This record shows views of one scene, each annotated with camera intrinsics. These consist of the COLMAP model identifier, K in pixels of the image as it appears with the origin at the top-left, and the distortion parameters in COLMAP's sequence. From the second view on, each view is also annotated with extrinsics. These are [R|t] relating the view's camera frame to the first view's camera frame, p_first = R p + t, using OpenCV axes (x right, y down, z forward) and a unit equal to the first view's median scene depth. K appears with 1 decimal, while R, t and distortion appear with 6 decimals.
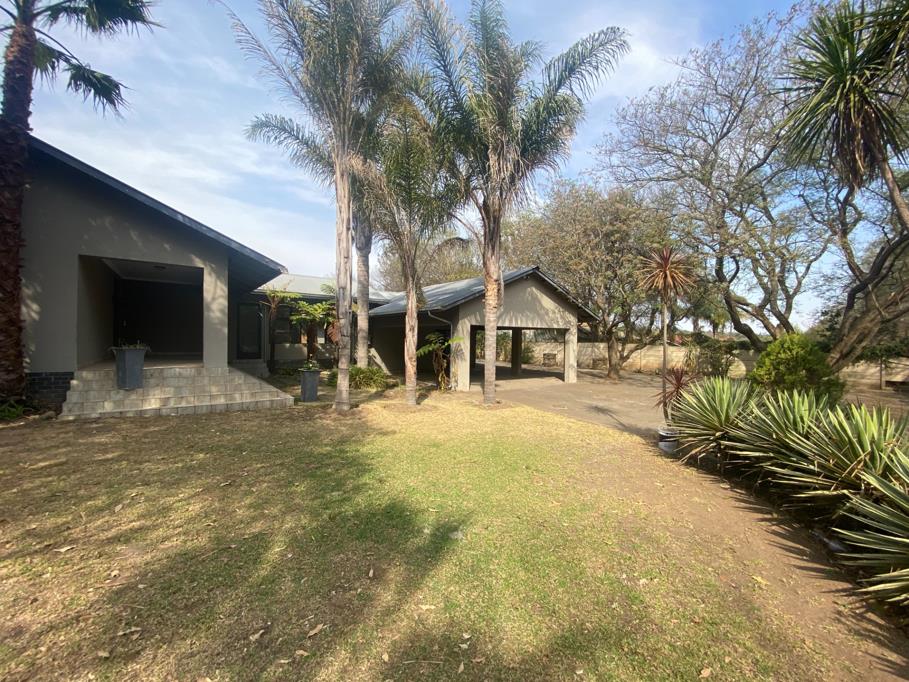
lens RADIAL K [[367.3, 0, 454.5], [0, 367.3, 341.0], [0, 0, 1]] dist [-0.000067, -0.000040]
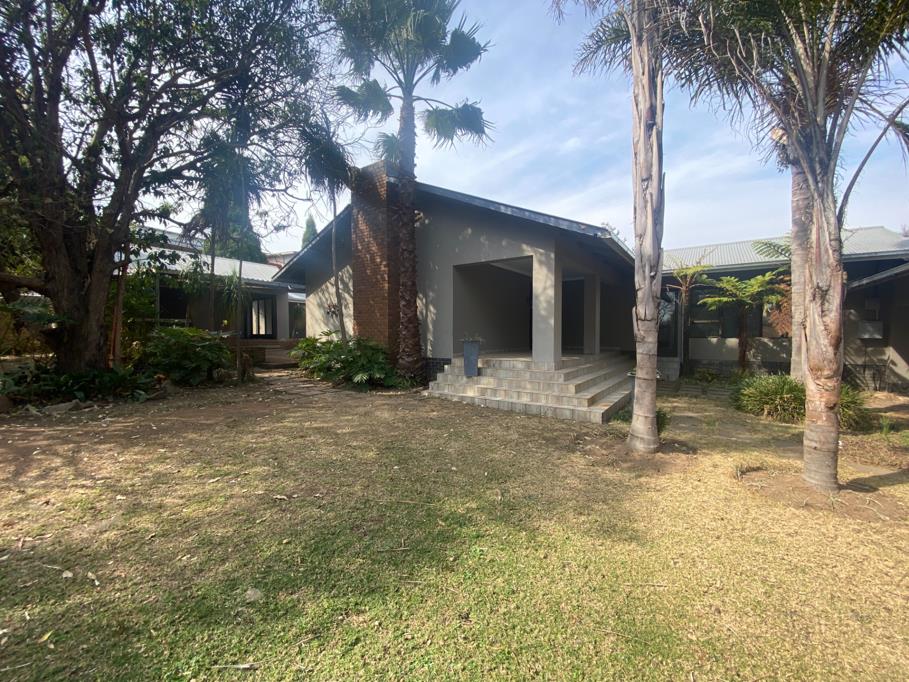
lens RADIAL K [[372.1, 0, 454.5], [0, 372.1, 341.0], [0, 0, 1]] dist [0.034593, -0.000003]
pose [[0.333205, 0.008904, -0.942812, 0.148633], [0.001696, 0.999948, 0.010043, 0.008620], [0.942853, -0.004946, 0.333173, 0.496917]]
